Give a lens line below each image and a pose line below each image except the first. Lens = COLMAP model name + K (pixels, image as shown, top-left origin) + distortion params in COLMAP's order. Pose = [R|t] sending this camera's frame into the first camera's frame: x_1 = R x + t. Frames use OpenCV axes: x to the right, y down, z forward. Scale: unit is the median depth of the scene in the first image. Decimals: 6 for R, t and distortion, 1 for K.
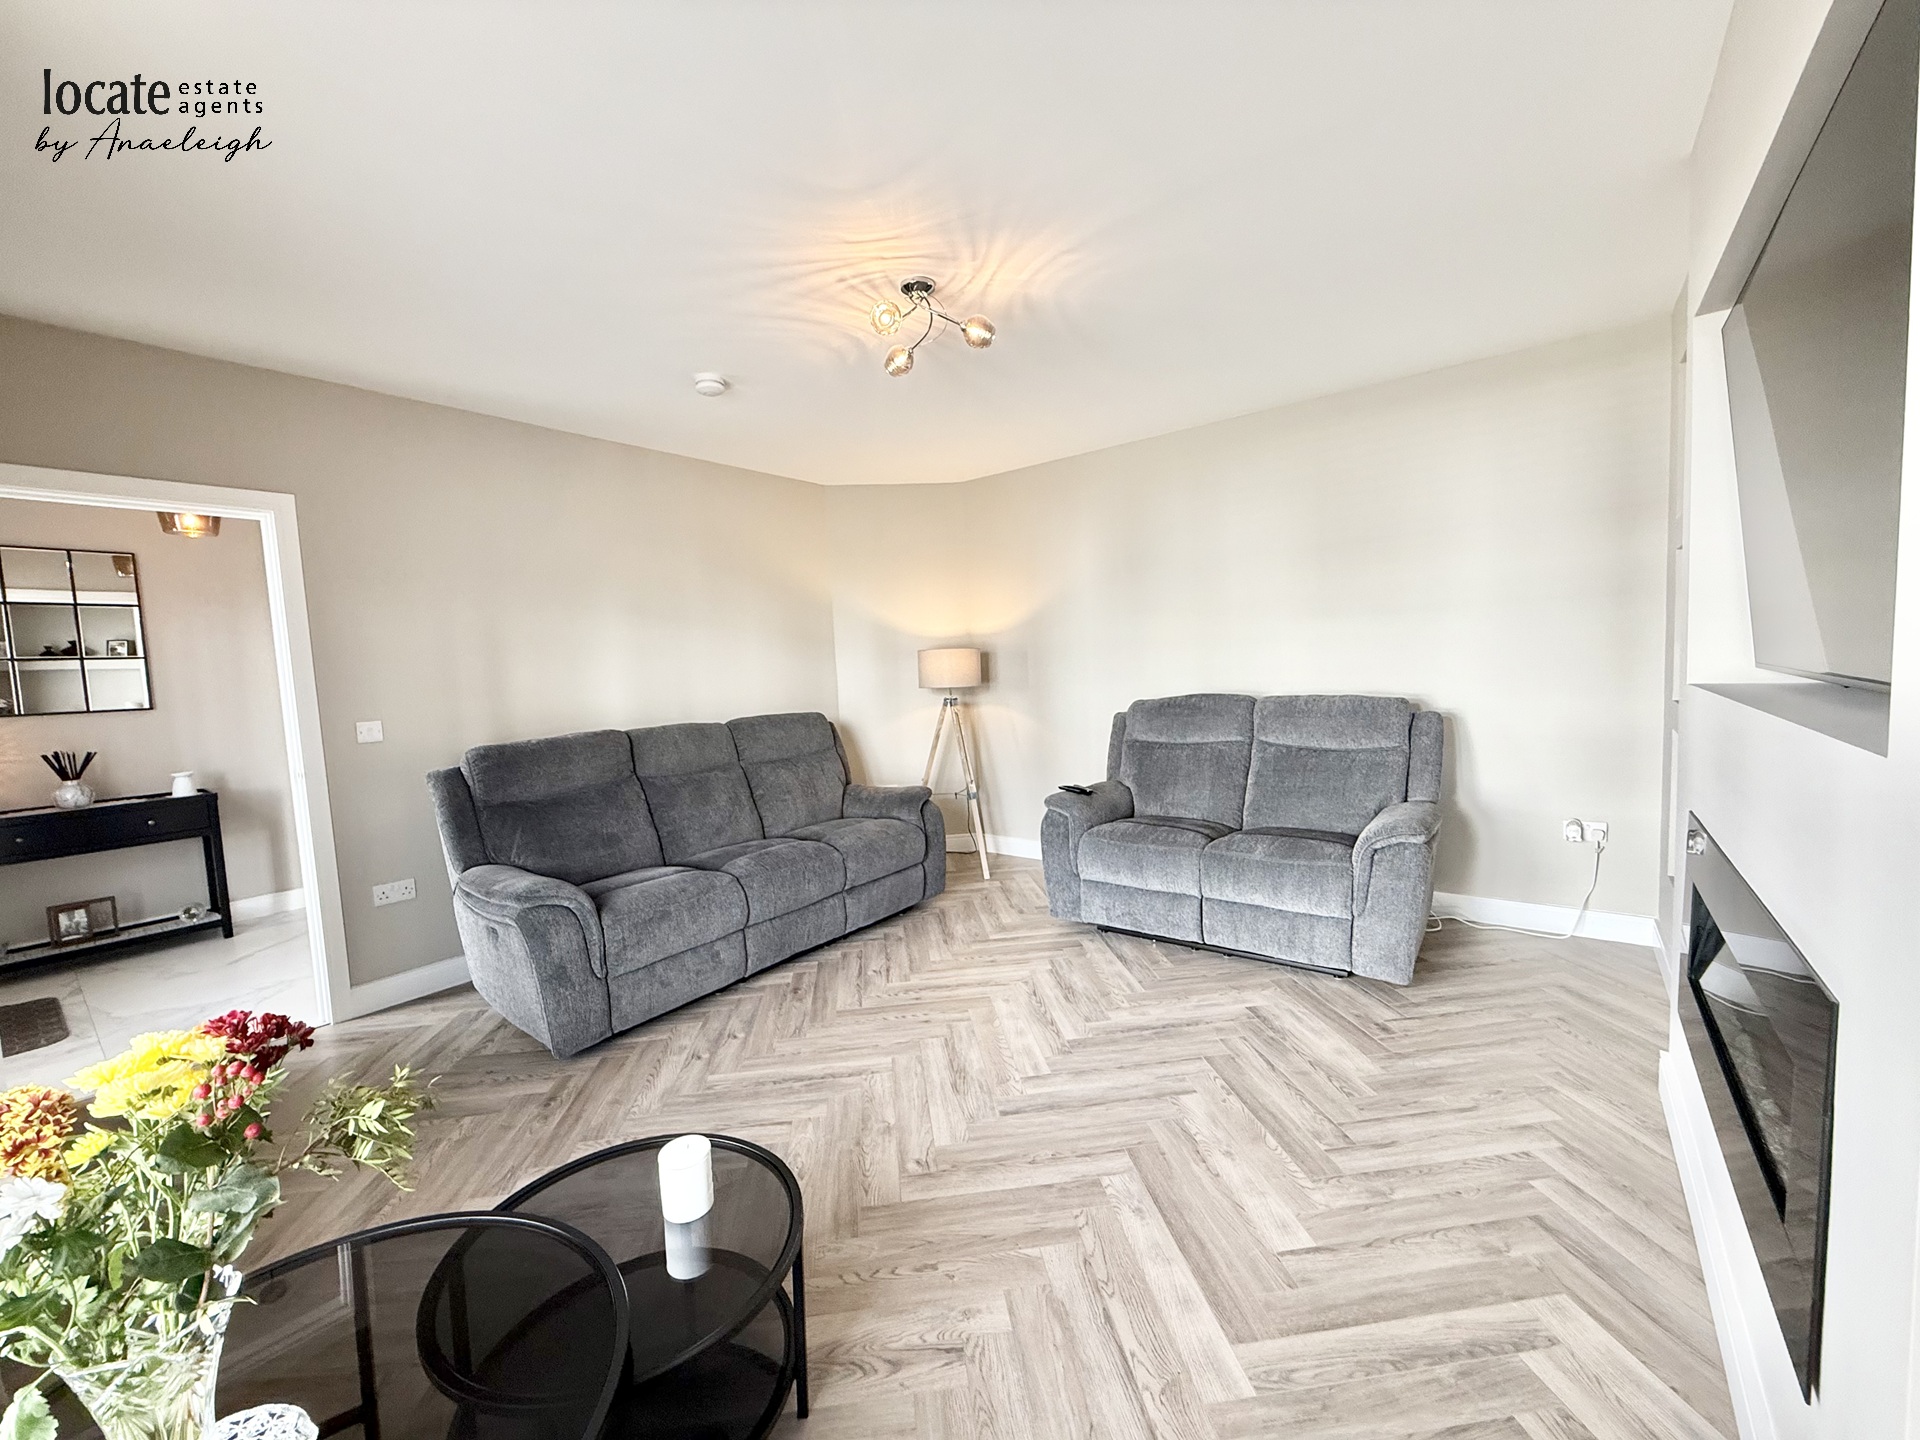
lens RADIAL K [[760.8, 0, 953.5], [0, 760.8, 721.5], [0, 0, 1]] dist [-0.000864, 0.000294]
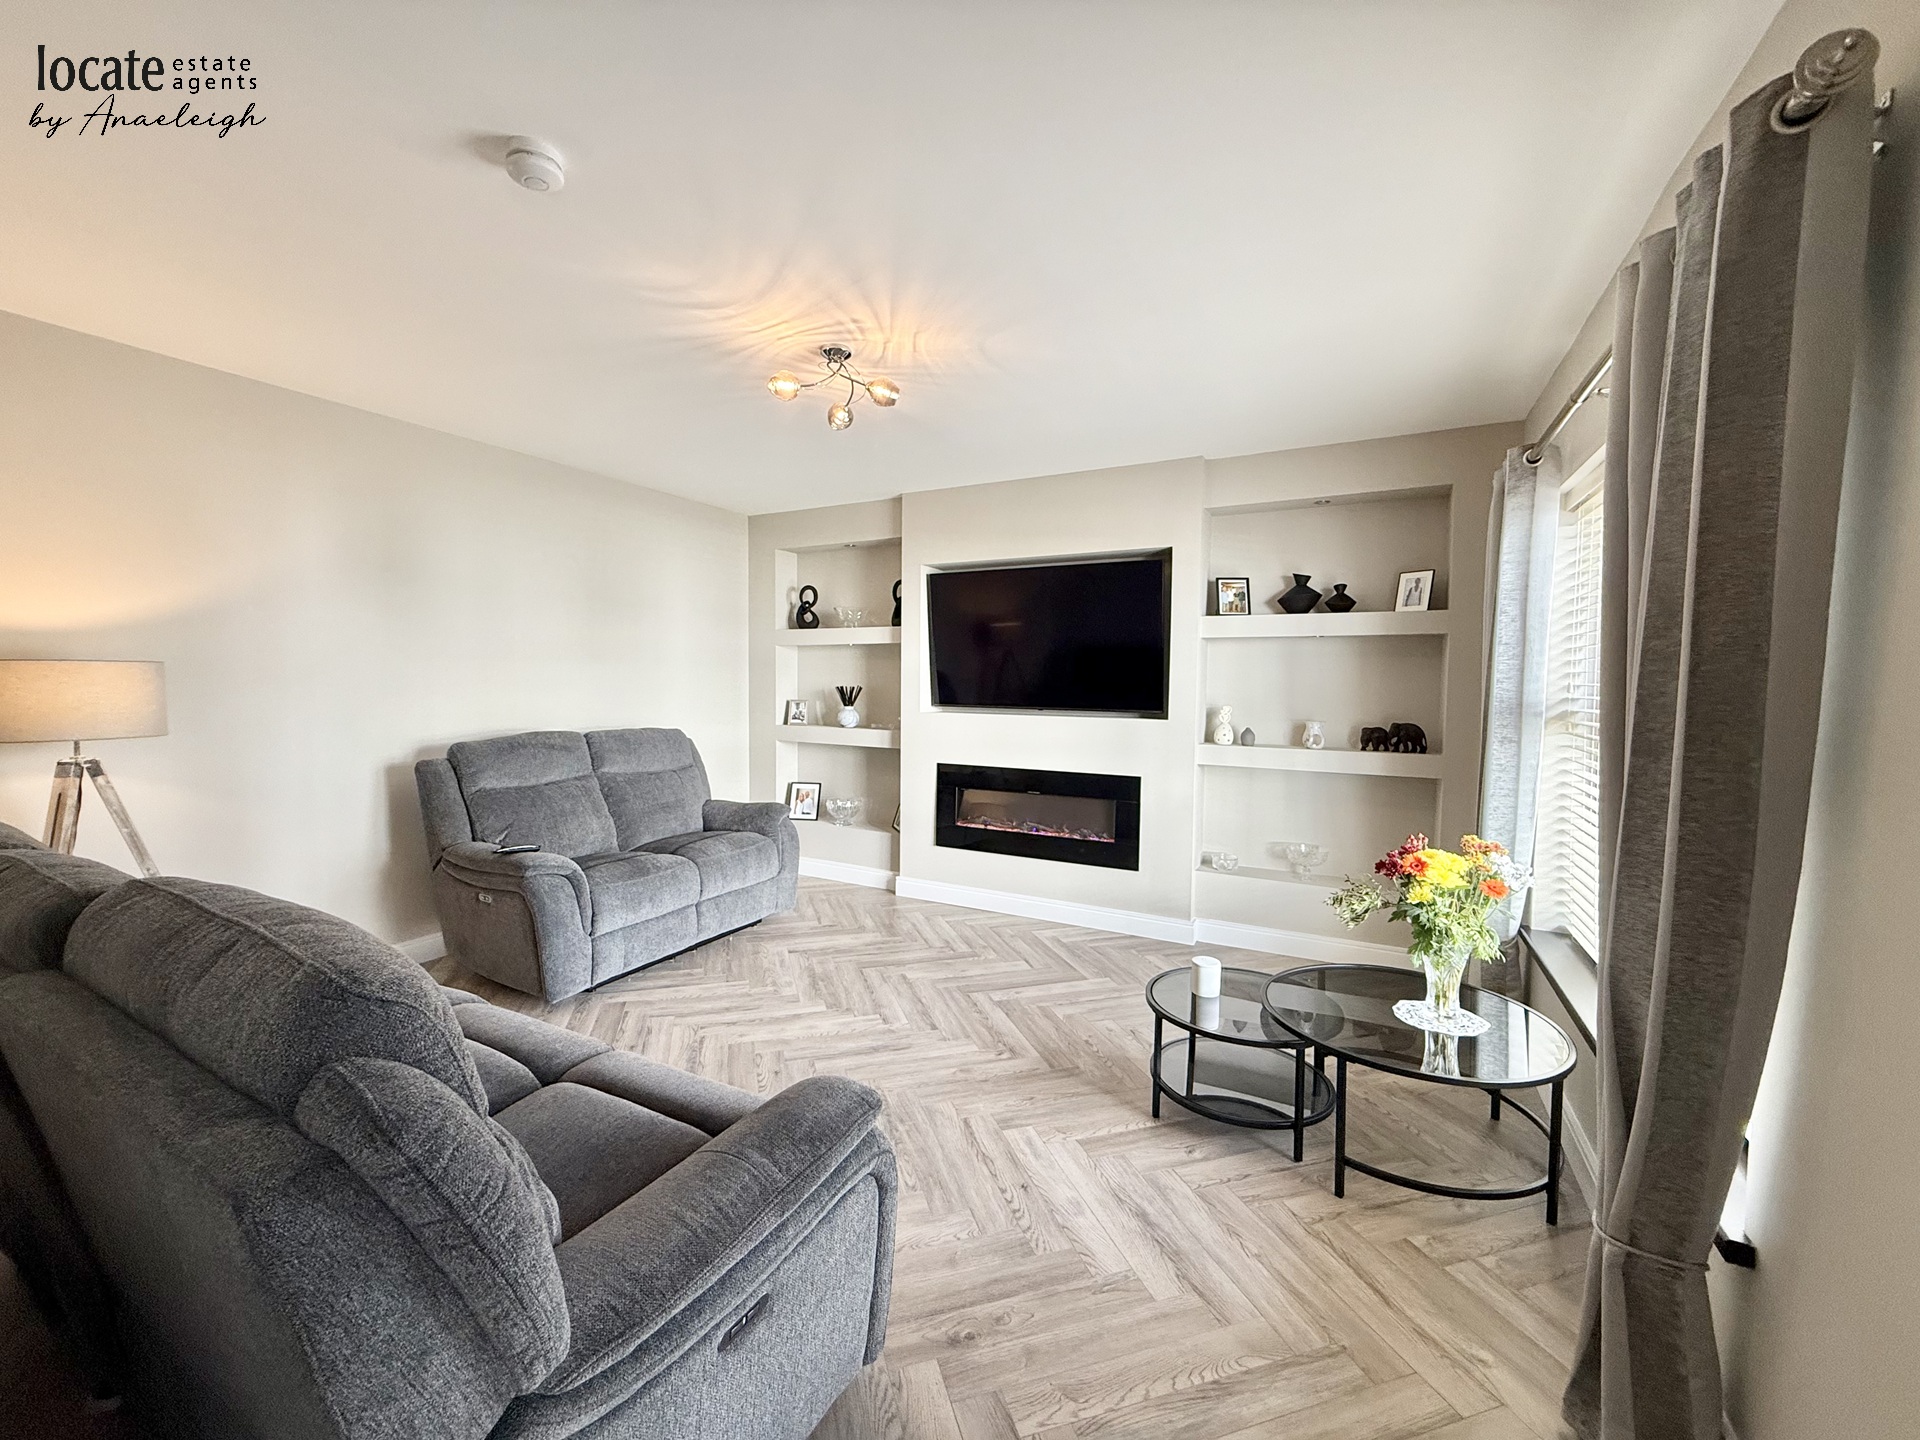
lens RADIAL K [[760.8, 0, 953.5], [0, 760.8, 721.5], [0, 0, 1]] dist [-0.000864, 0.000294]
pose [[-0.175547, -0.006460, 0.984450, -1.443008], [0.072469, 0.997181, 0.019466, -0.060473], [-0.981800, 0.074759, -0.174584, 1.324615]]
